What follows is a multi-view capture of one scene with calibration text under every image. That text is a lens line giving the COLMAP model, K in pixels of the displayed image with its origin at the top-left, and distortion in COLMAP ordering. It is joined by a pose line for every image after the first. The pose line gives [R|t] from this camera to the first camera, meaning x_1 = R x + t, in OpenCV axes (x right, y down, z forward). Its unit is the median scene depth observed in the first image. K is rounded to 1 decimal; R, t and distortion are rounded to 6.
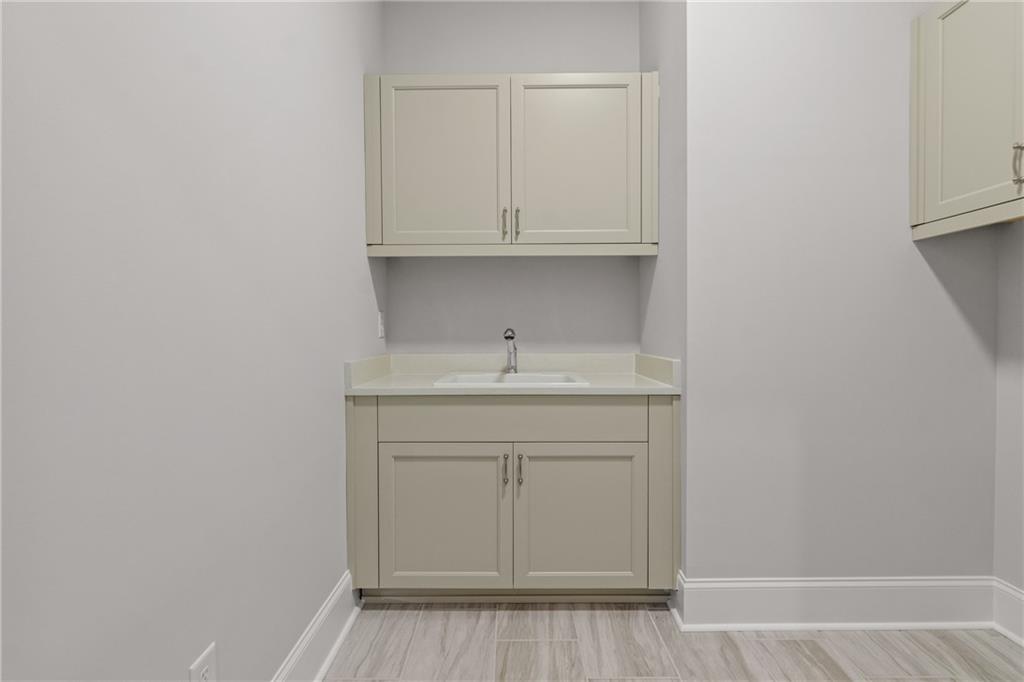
lens RADIAL K [[501.1, 0, 508.8], [0, 501.1, 330.8], [0, 0, 1]] dist [-0.002118, 0.000154]
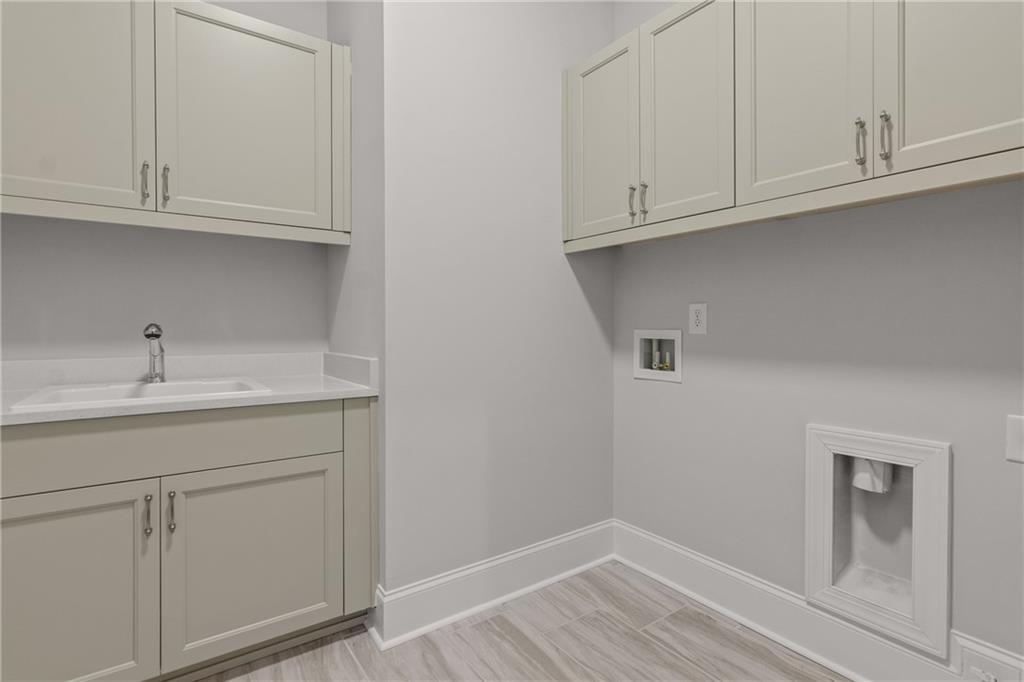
lens RADIAL K [[501.1, 0, 508.8], [0, 501.1, 330.8], [0, 0, 1]] dist [-0.002118, 0.000154]
pose [[0.810232, 0.000411, 0.586109, -0.007723], [-0.003335, 0.999987, 0.003909, 0.001877], [-0.586100, -0.005122, 0.810223, 0.101758]]
